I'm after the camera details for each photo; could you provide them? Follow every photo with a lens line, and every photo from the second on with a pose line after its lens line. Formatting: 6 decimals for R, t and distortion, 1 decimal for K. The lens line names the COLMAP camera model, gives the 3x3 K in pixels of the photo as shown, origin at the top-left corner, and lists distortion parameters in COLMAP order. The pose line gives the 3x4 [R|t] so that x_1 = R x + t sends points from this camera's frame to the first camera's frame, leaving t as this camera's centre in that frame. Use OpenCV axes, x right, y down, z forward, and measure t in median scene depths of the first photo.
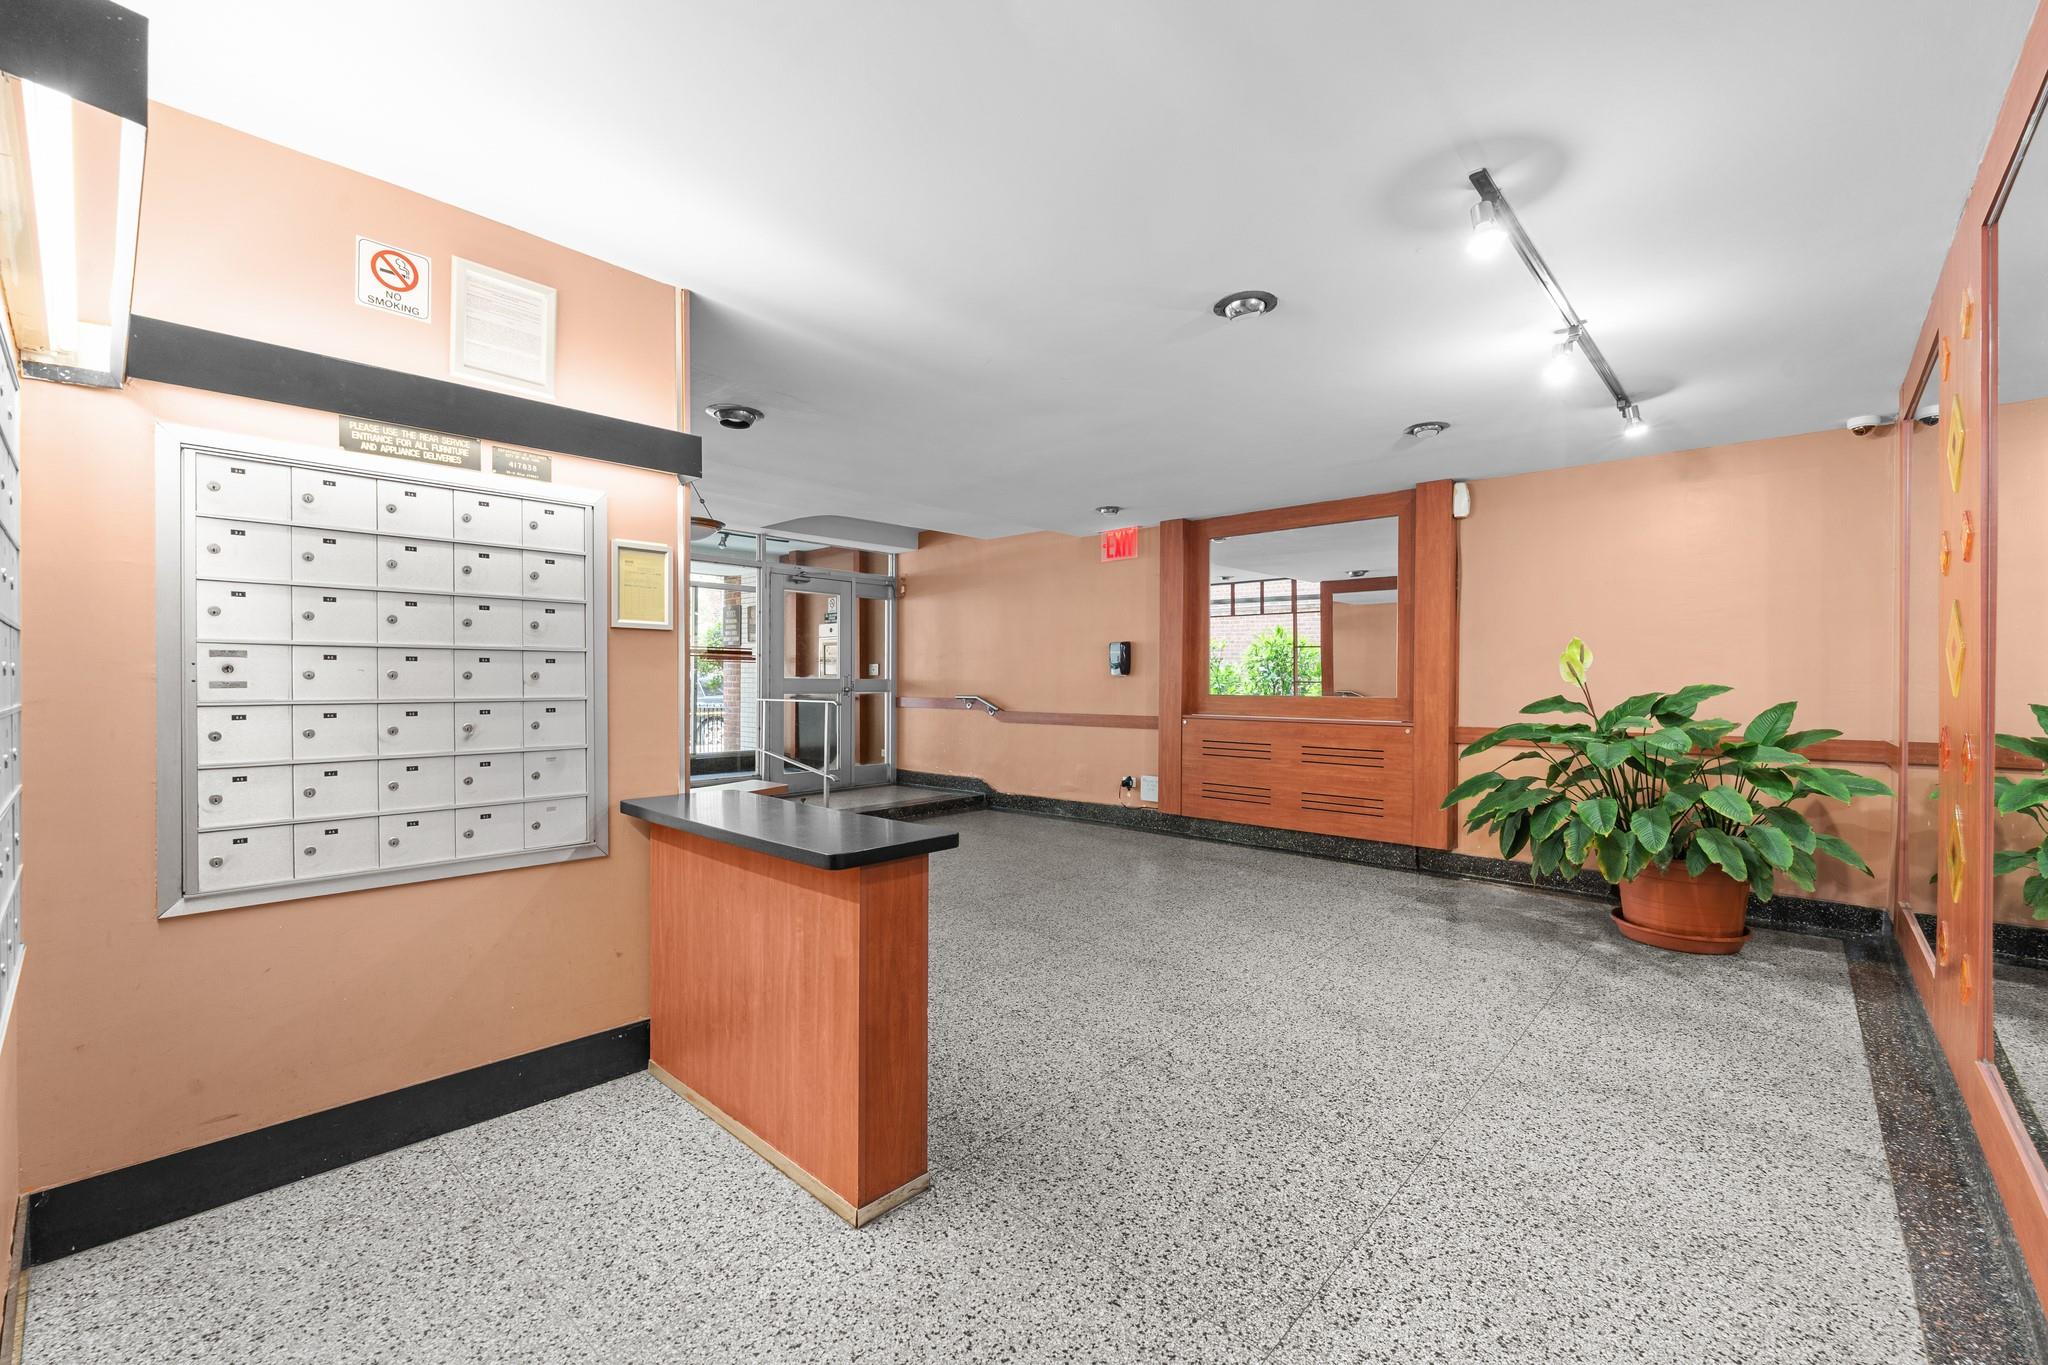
lens RADIAL K [[836.3, 0, 1015.1], [0, 836.3, 682.9], [0, 0, 1]] dist [0.000810, -0.000130]
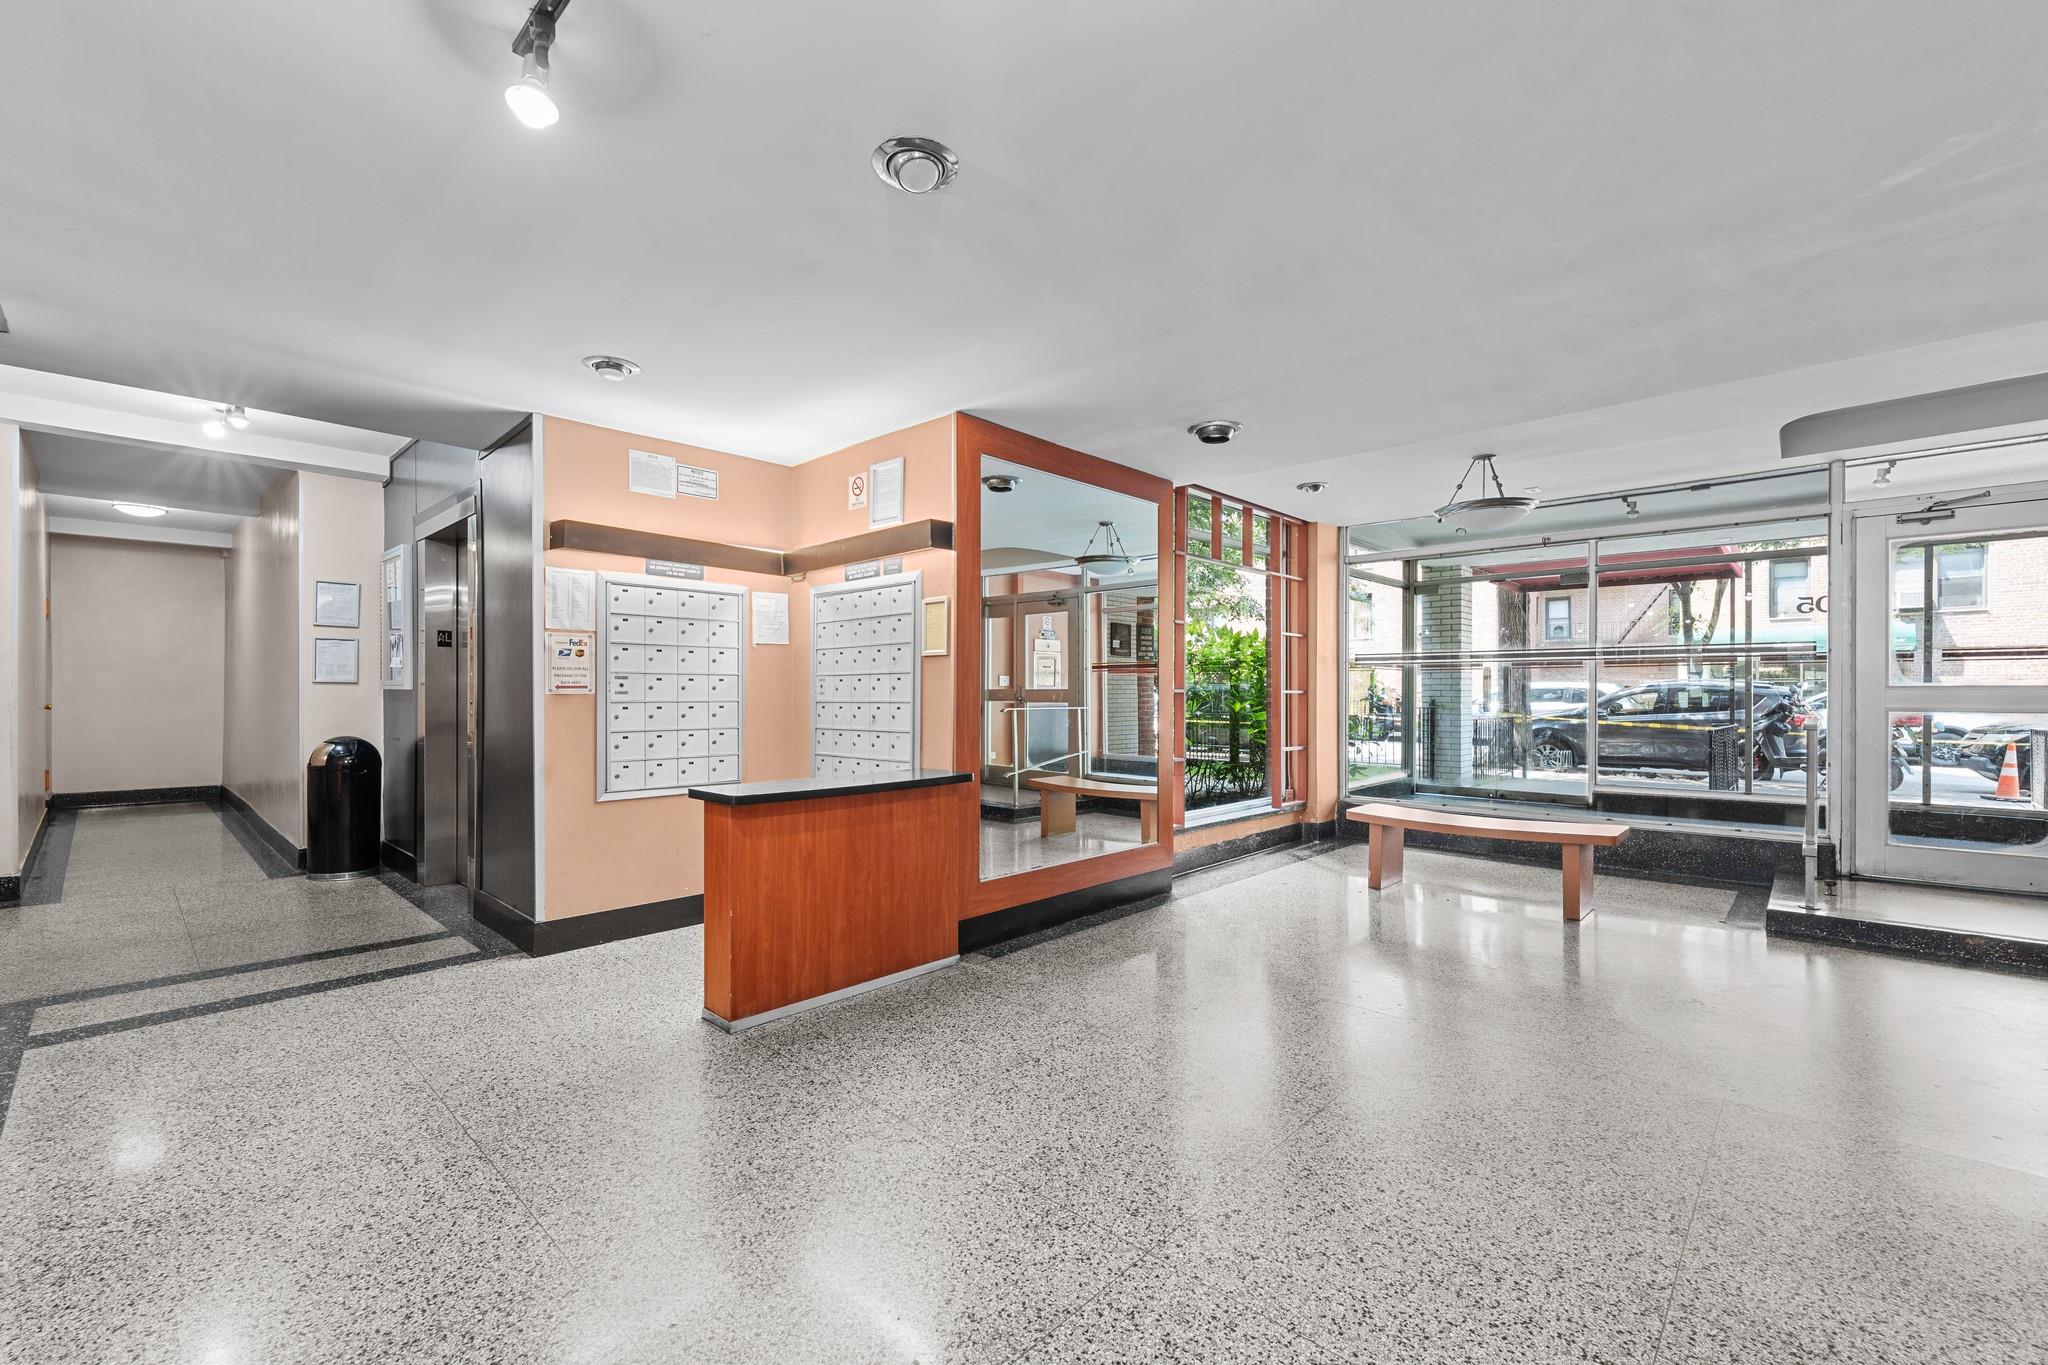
lens RADIAL K [[836.3, 0, 1014.3], [0, 836.3, 689.2], [0, 0, 1]] dist [0.000810, -0.000130]
pose [[0.003315, -0.005481, -0.999979, 1.192807], [-0.003194, 0.999980, -0.005492, 0.002997], [0.999989, 0.003212, 0.003298, 1.295327]]
